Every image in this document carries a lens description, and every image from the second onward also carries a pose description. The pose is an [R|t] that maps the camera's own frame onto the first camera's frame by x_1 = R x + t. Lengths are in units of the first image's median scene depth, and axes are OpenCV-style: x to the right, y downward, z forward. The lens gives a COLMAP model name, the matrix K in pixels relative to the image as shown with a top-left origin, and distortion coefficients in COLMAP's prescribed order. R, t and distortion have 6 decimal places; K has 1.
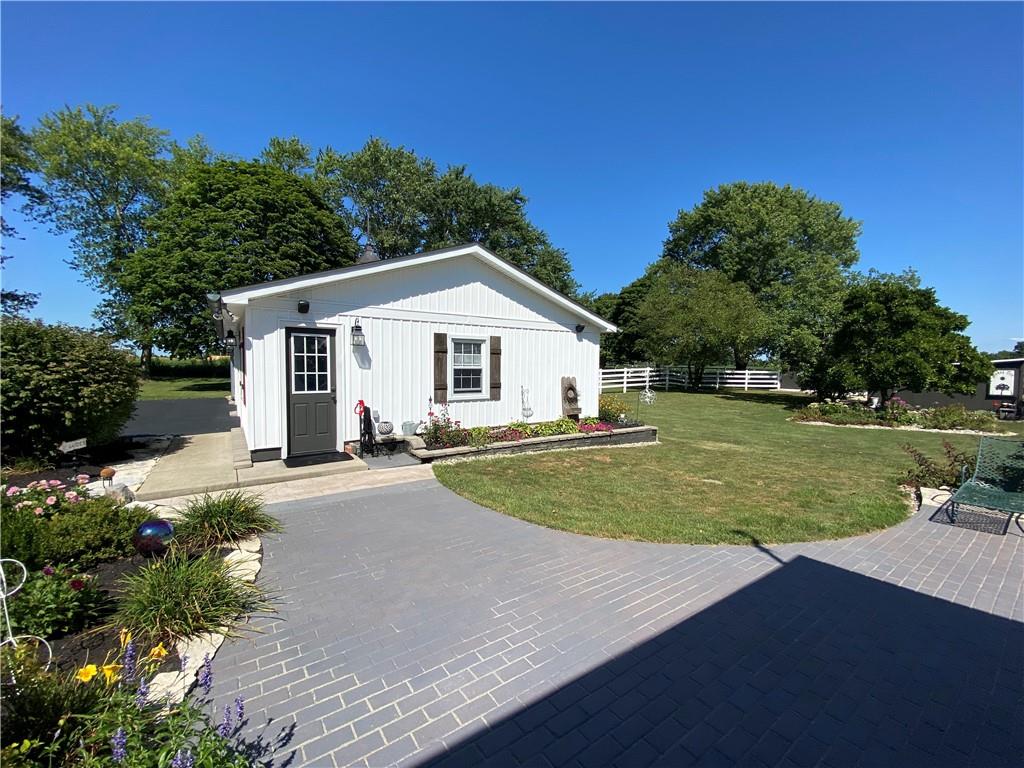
lens RADIAL K [[409.0, 0, 512.0], [0, 409.0, 384.0], [0, 0, 1]] dist [0.020095, -0.020952]
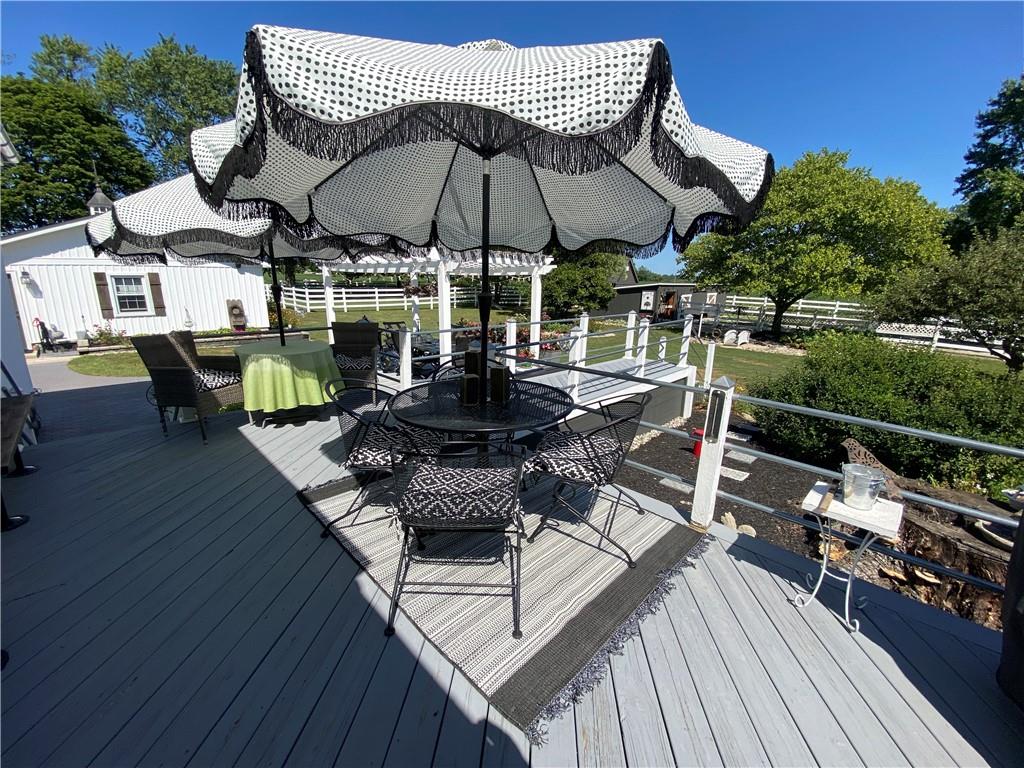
lens RADIAL K [[409.0, 0, 512.0], [0, 409.0, 384.0], [0, 0, 1]] dist [0.020095, -0.020952]
pose [[0.981705, -0.038848, 0.186403, 0.533875], [-0.000222, 0.978731, 0.205147, -0.014961], [-0.190408, -0.201435, 0.960817, -0.431781]]
